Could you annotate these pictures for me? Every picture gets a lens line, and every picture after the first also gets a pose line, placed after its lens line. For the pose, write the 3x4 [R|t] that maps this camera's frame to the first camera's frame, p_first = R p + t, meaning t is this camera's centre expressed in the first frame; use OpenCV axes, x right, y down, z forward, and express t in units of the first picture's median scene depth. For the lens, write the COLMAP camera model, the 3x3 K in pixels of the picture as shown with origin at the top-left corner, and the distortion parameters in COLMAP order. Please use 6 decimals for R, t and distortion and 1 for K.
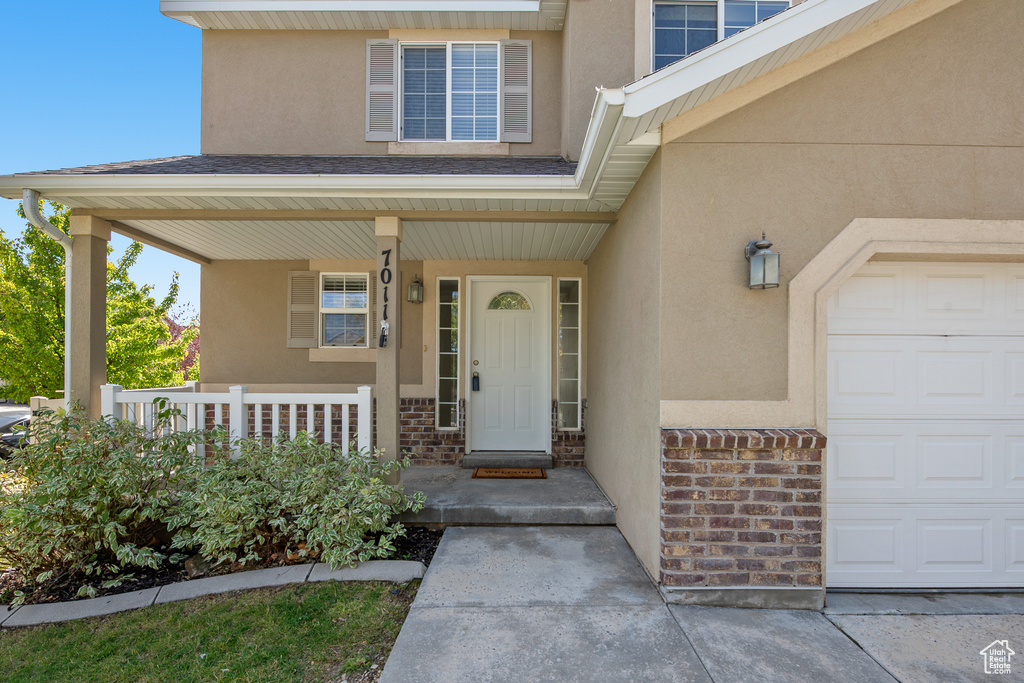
lens RADIAL K [[430.9, 0, 512.7], [0, 430.9, 377.4], [0, 0, 1]] dist [-0.002327, -0.000302]
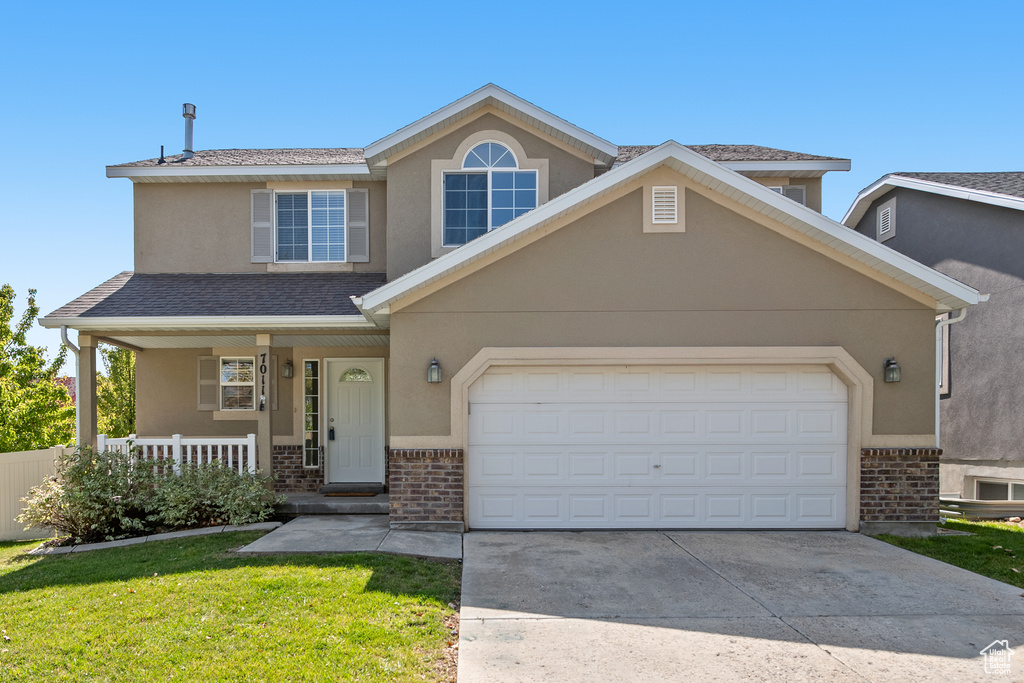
lens RADIAL K [[654.7, 0, 471.6], [0, 654.7, 451.7], [0, 0, 1]] dist [0.005871, 0.000405]
pose [[0.999780, -0.008705, -0.019083, 0.579437], [0.008903, 0.999907, 0.010302, 0.072675], [0.018992, -0.010470, 0.999765, -1.585899]]
